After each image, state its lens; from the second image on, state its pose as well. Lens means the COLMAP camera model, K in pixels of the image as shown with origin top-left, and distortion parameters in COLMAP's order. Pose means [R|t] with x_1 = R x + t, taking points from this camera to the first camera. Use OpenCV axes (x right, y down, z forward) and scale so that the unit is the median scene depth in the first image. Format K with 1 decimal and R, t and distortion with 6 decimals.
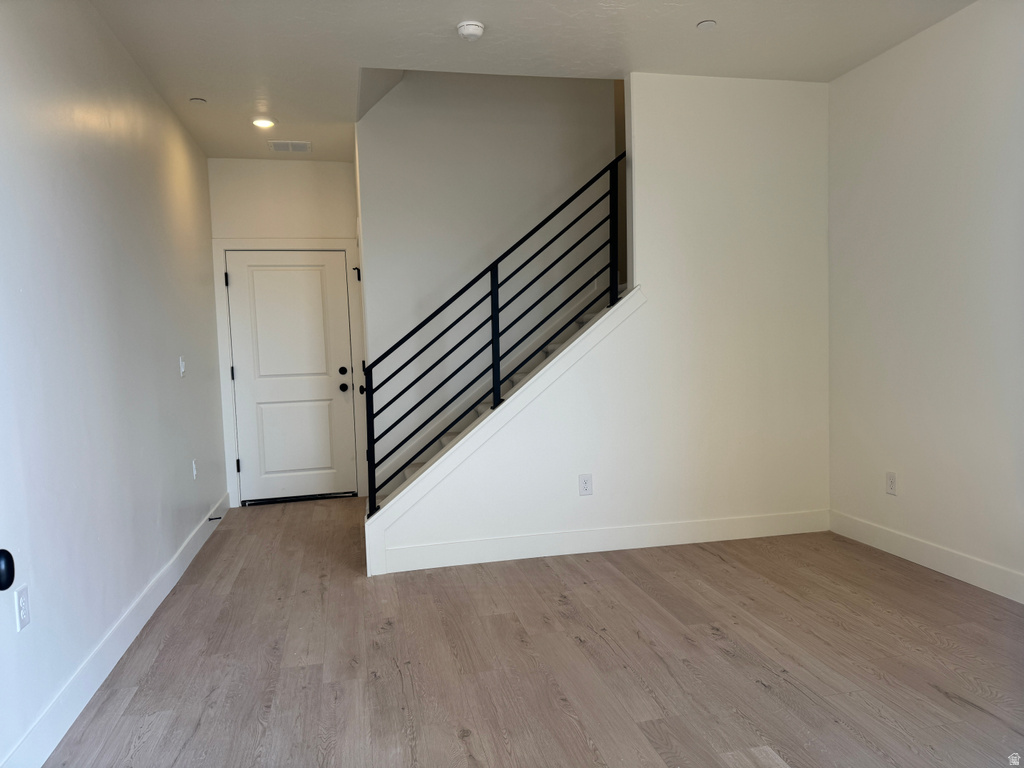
lens RADIAL K [[712.3, 0, 512.0], [0, 712.3, 384.0], [0, 0, 1]] dist [0.110718, -0.164092]
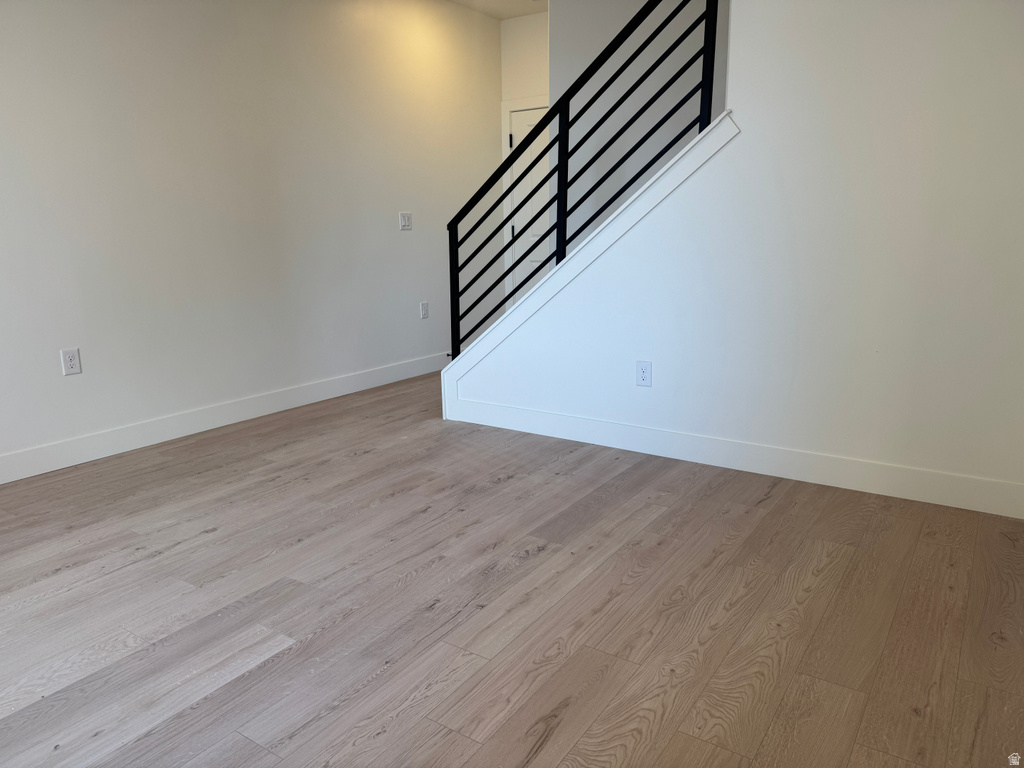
lens RADIAL K [[710.1, 0, 510.6], [0, 710.1, 382.3], [0, 0, 1]] dist [0.169244, -0.280259]
pose [[0.686004, 0.175009, -0.706237, 0.689380], [-0.051204, 0.979847, 0.193073, -0.001527], [0.725794, -0.096286, 0.681140, 0.378628]]
